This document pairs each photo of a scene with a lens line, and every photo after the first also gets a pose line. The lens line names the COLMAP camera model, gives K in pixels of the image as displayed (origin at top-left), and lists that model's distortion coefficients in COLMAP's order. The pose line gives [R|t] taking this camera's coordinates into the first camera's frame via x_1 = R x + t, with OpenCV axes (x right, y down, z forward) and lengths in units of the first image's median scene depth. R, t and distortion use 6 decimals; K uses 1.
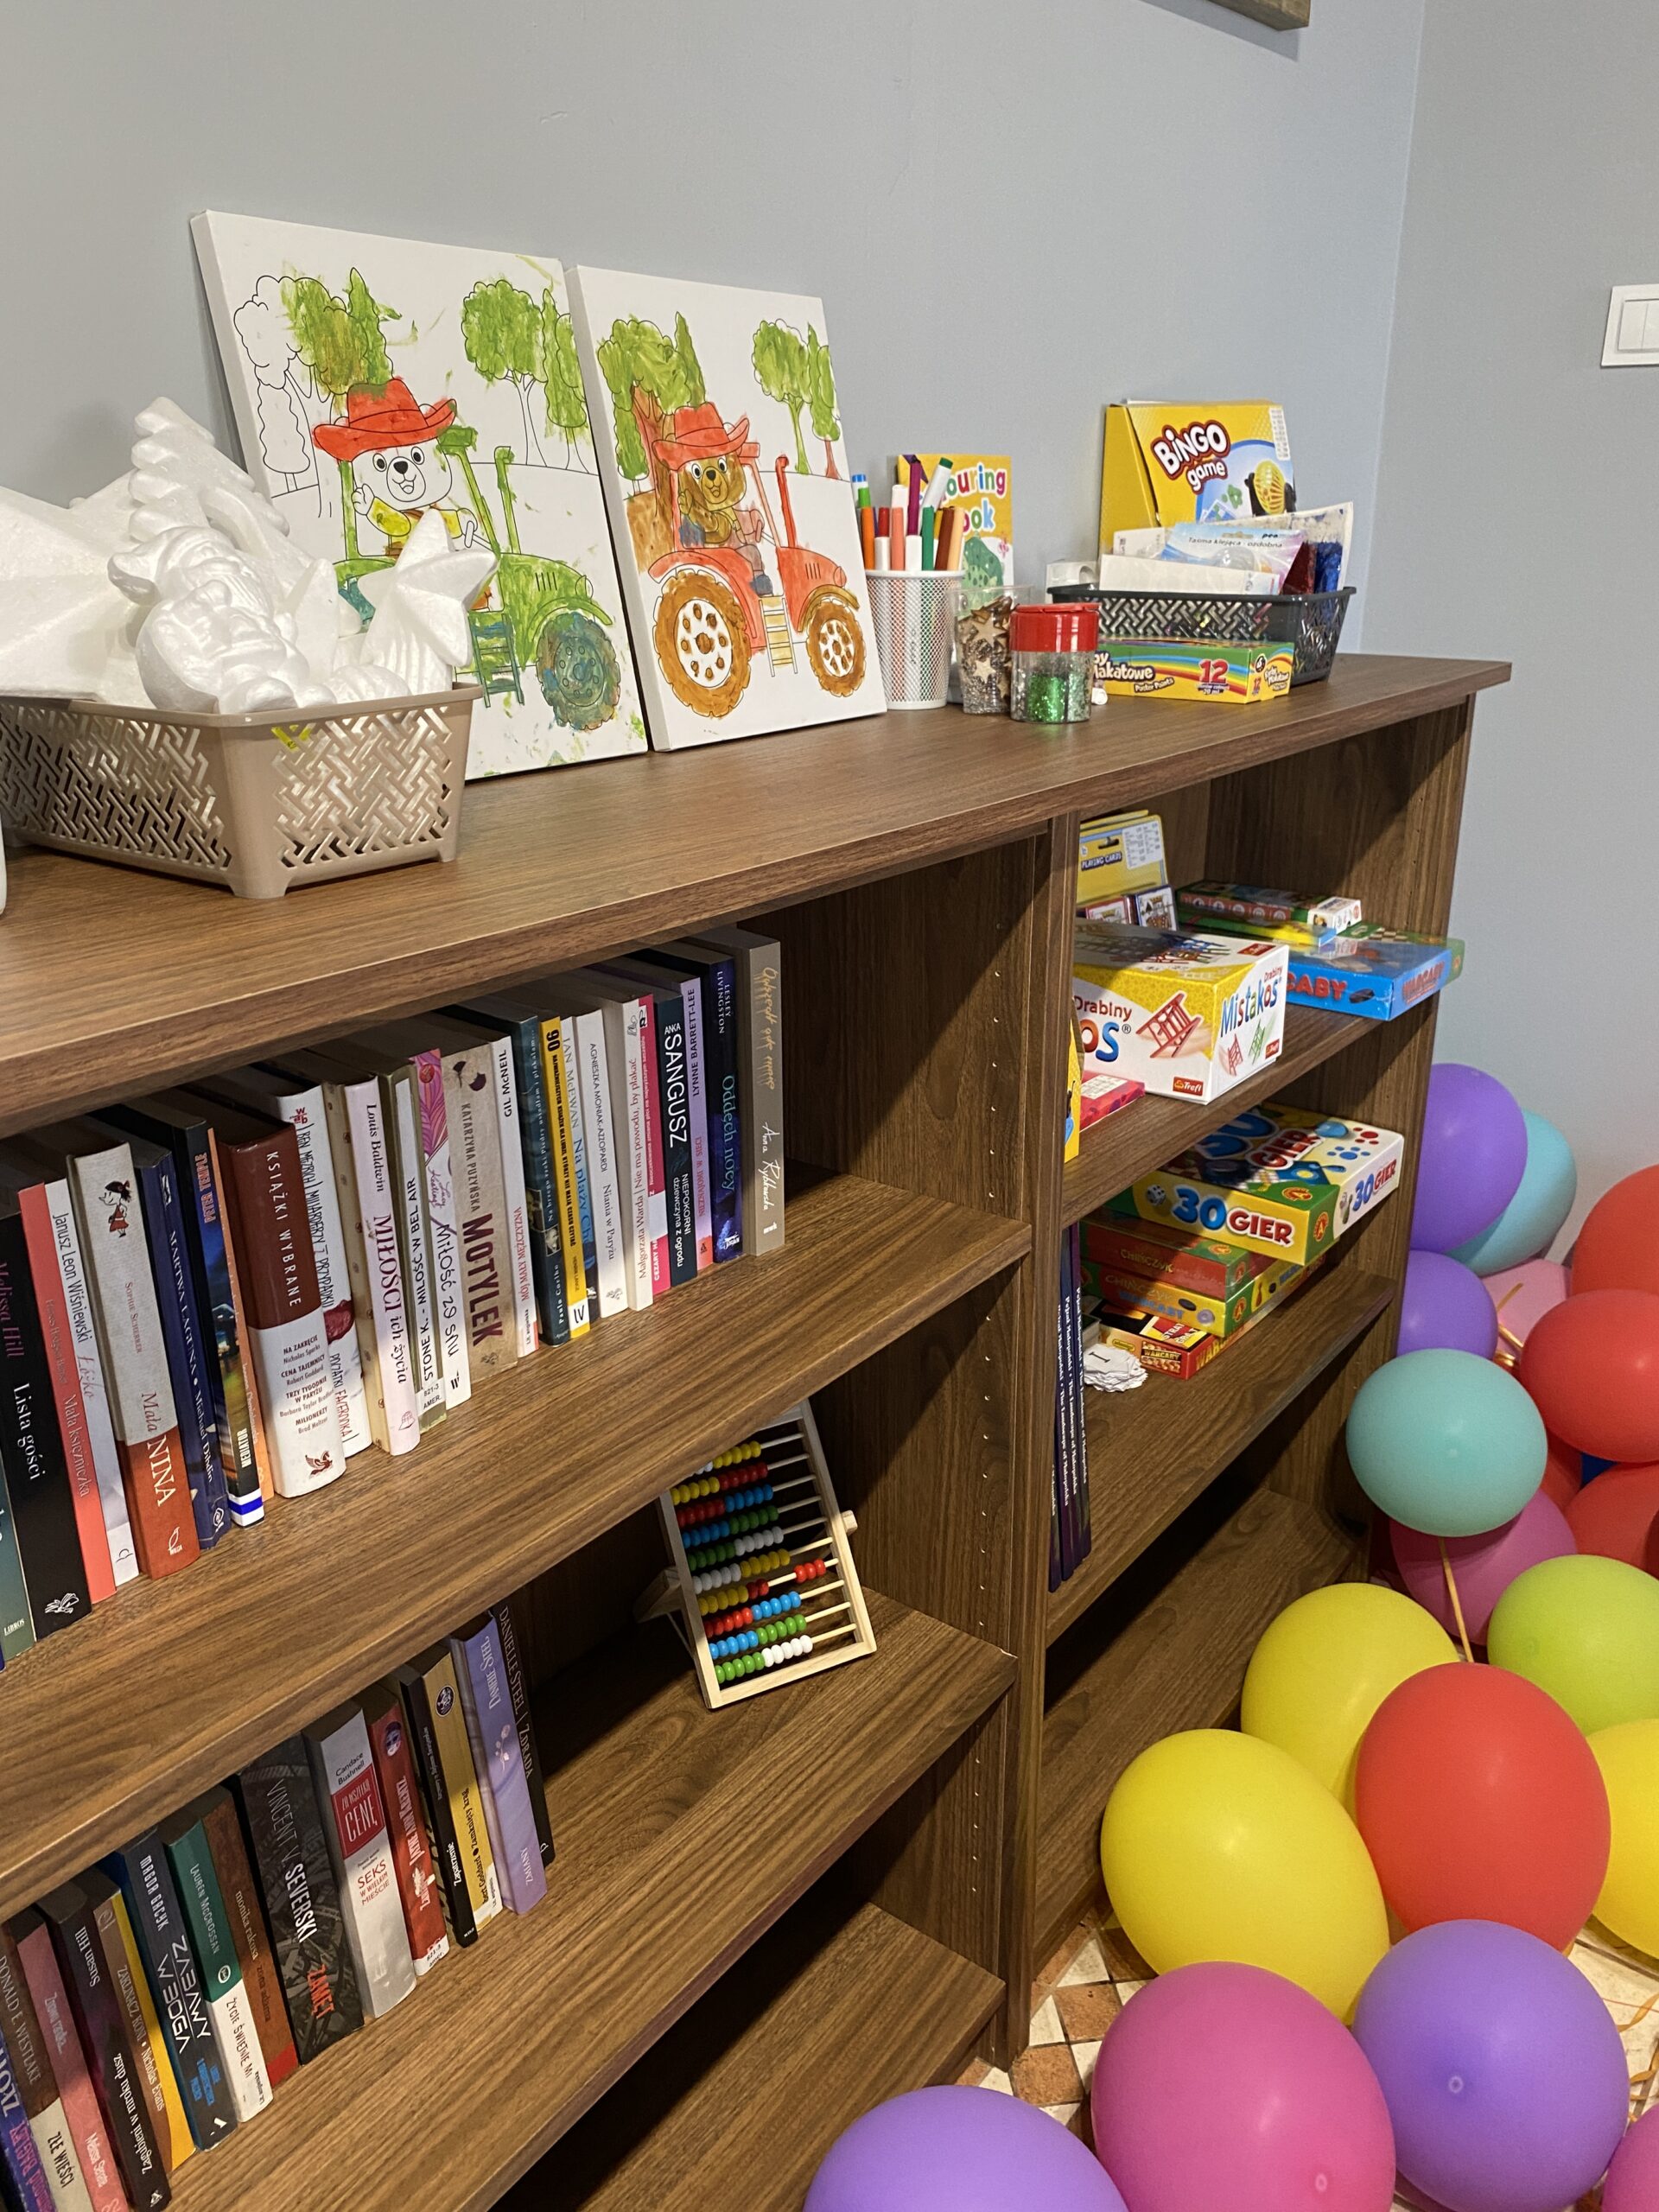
lens RADIAL K [[1647.4, 0, 829.5], [0, 1647.4, 1106.0], [0, 0, 1]] dist [-0.146762, -0.000535]
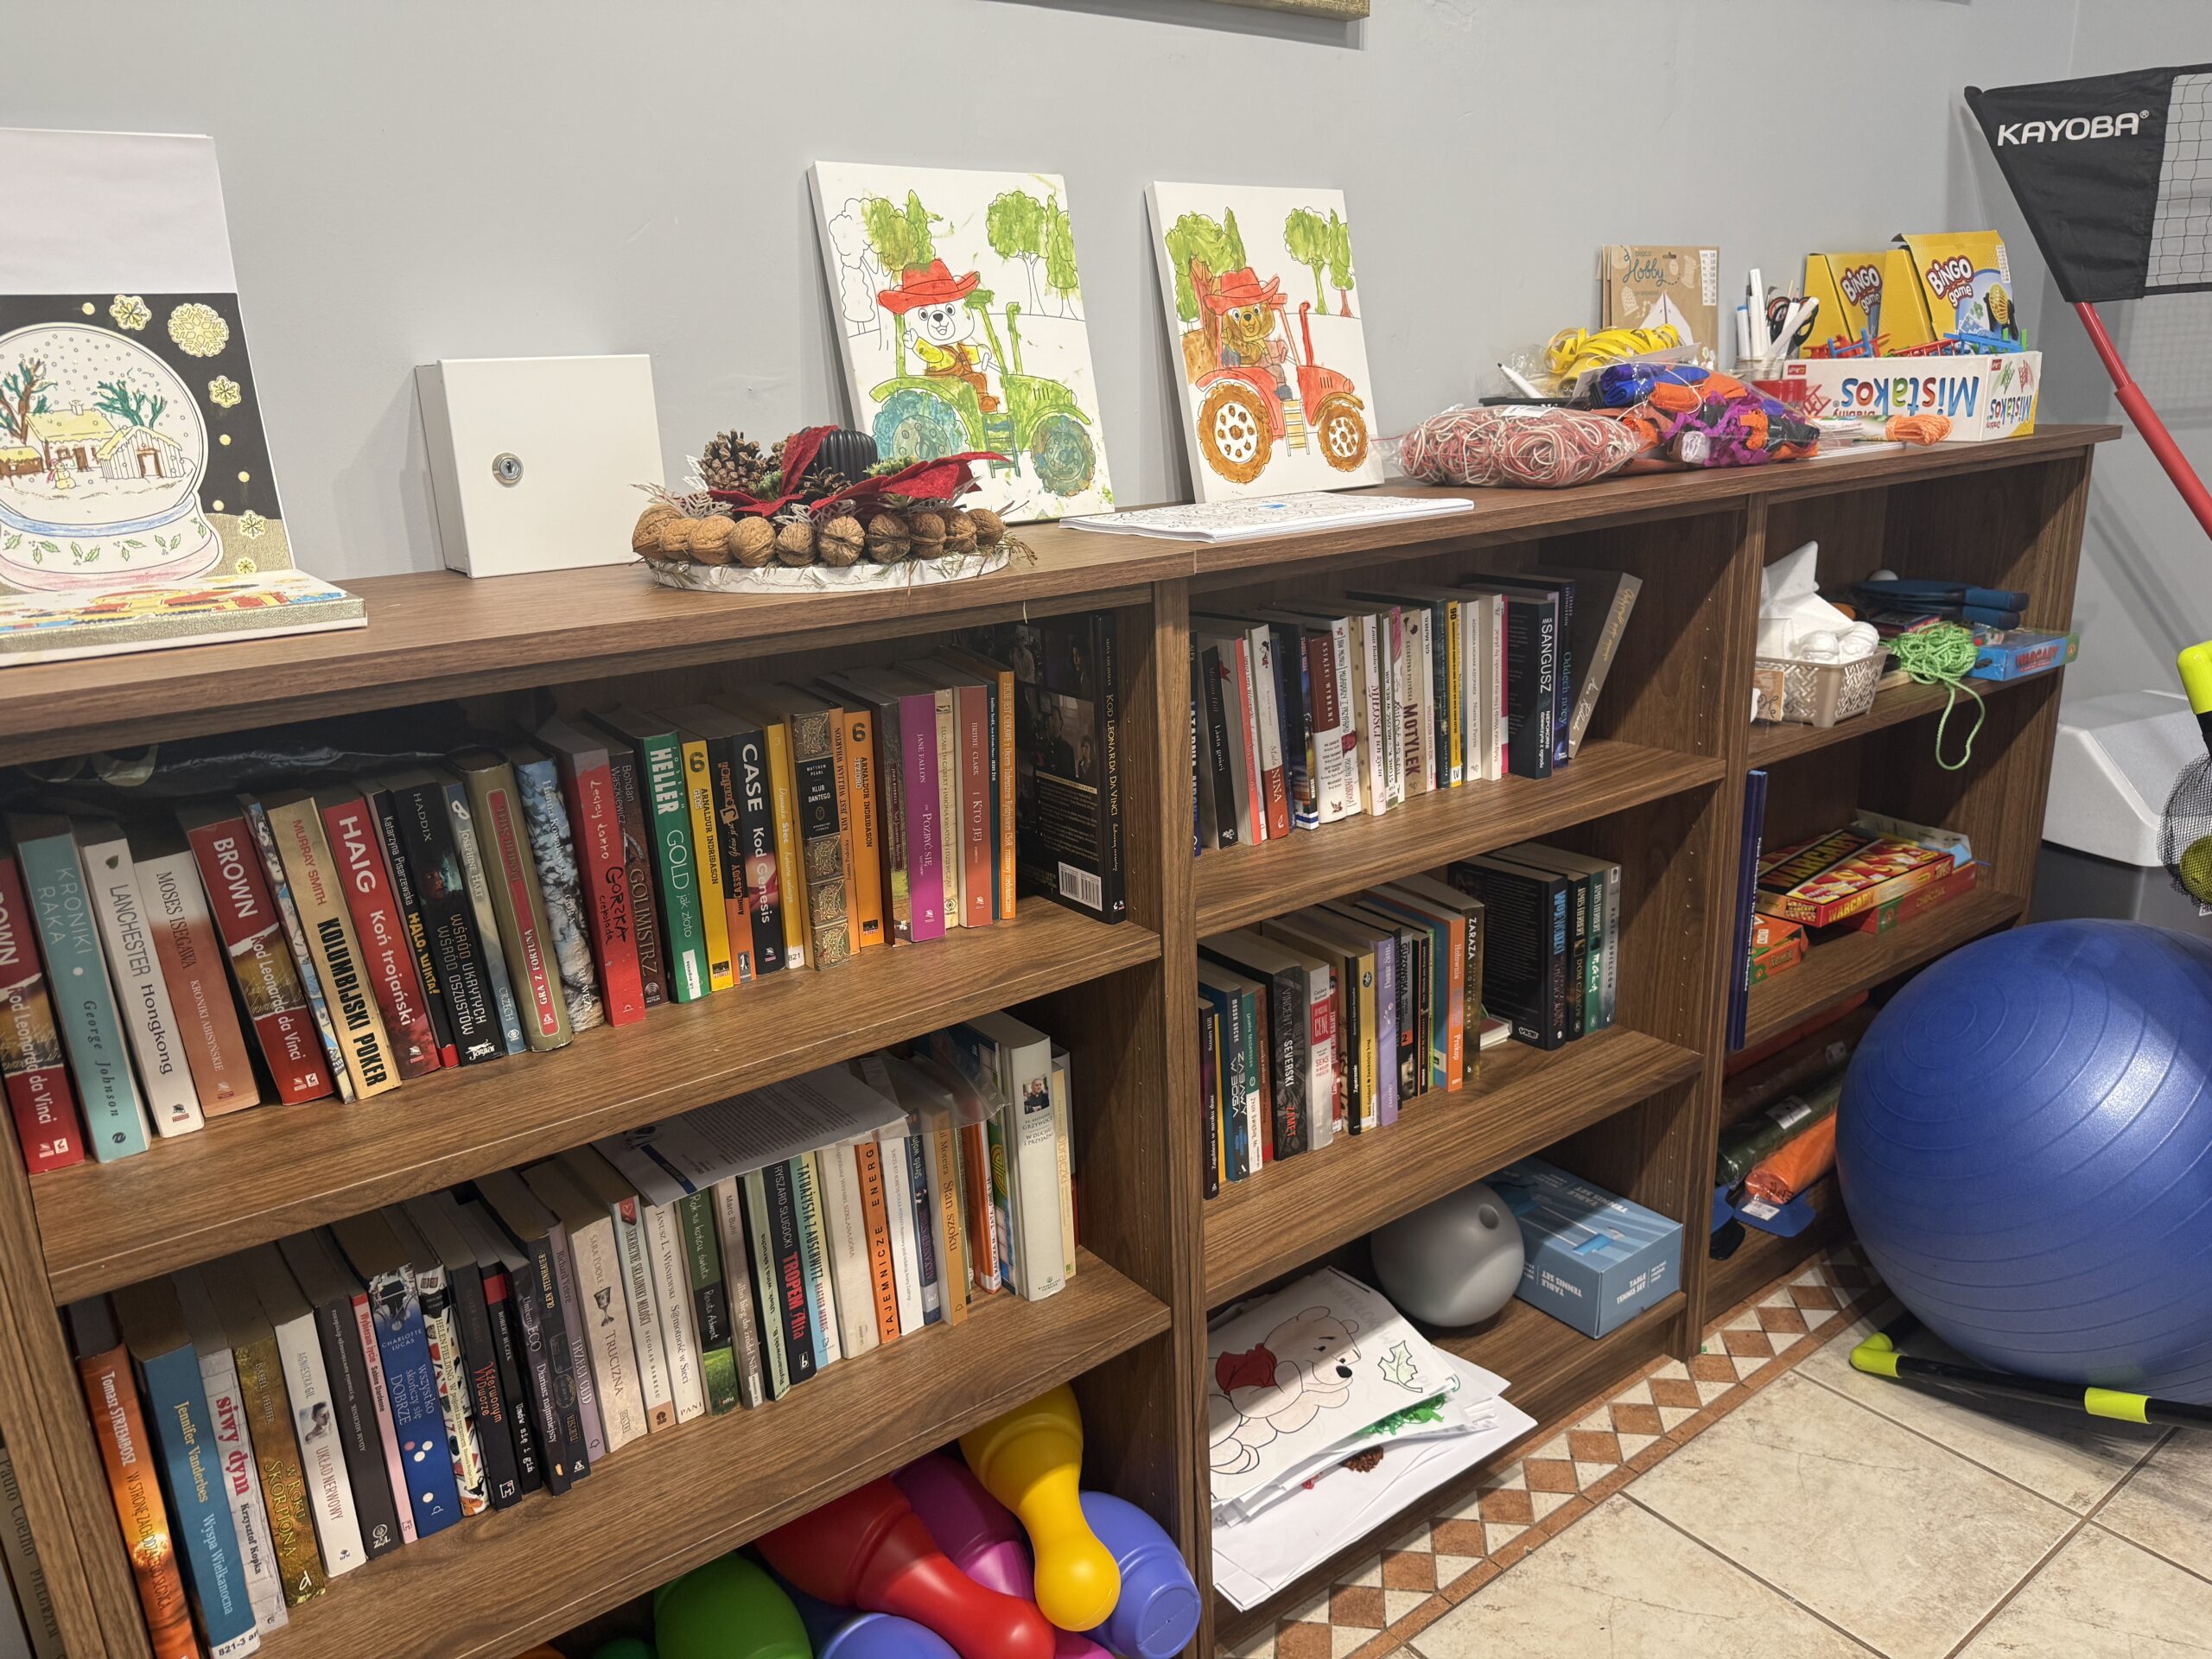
lens RADIAL K [[1597.4, 0, 1106.0], [0, 1597.4, 829.5], [0, 0, 1]] dist [-0.008962, -0.002474]
pose [[0.964758, 0.057363, -0.256809, -0.071093], [-0.071905, 0.996276, -0.047590, 0.307307], [0.253122, 0.064378, 0.965290, -0.808164]]
